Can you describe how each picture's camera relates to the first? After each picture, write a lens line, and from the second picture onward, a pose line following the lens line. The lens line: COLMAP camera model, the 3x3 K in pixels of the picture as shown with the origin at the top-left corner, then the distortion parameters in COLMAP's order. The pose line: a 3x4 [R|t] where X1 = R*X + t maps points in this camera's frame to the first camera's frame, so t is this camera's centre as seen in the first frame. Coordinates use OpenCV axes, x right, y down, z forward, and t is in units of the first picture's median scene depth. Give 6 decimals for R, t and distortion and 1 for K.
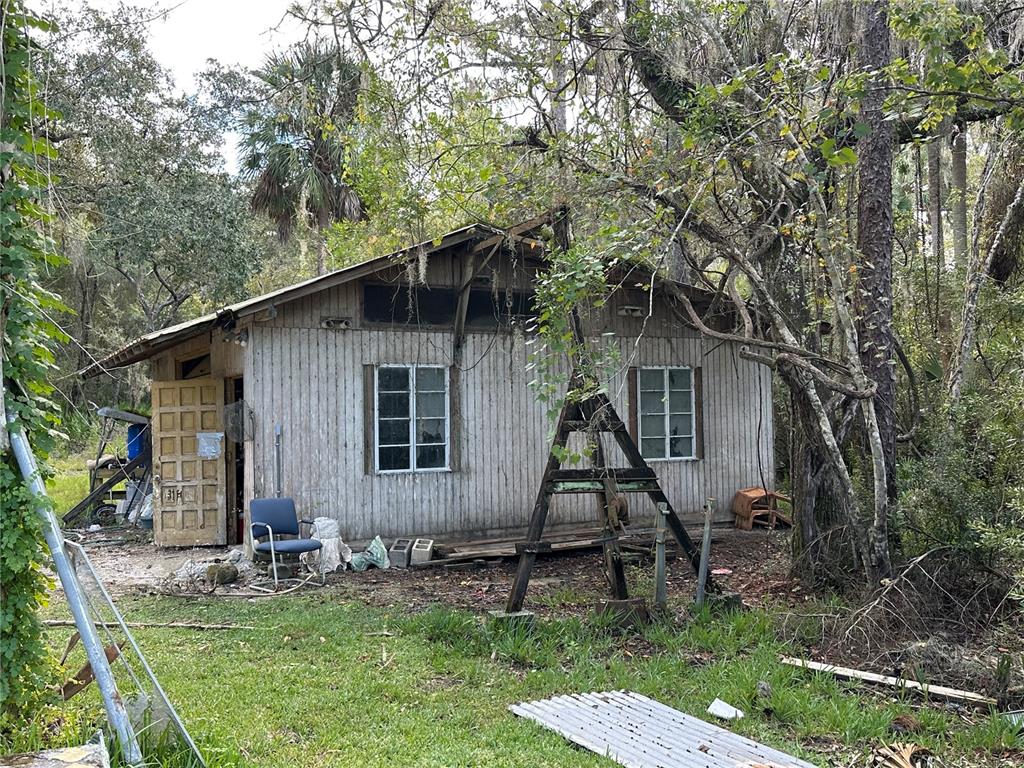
lens RADIAL K [[983.7, 0, 512.0], [0, 983.7, 384.0], [0, 0, 1]] dist [0.103858, -0.000595]
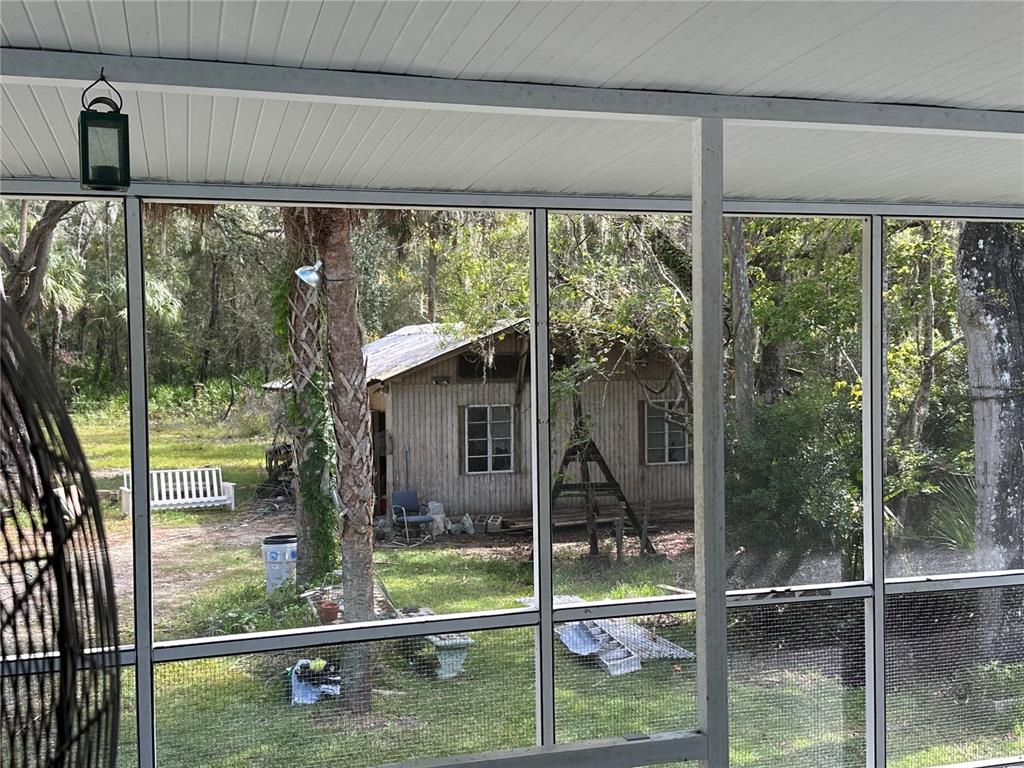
lens RADIAL K [[1119.7, 0, 512.0], [0, 1119.7, 384.0], [0, 0, 1]] dist [0.015800, 0.001906]
pose [[0.993084, 0.009147, -0.117047, 0.145746], [-0.002368, 0.998318, 0.057927, -0.159878], [0.117380, -0.057250, 0.991436, -0.774367]]
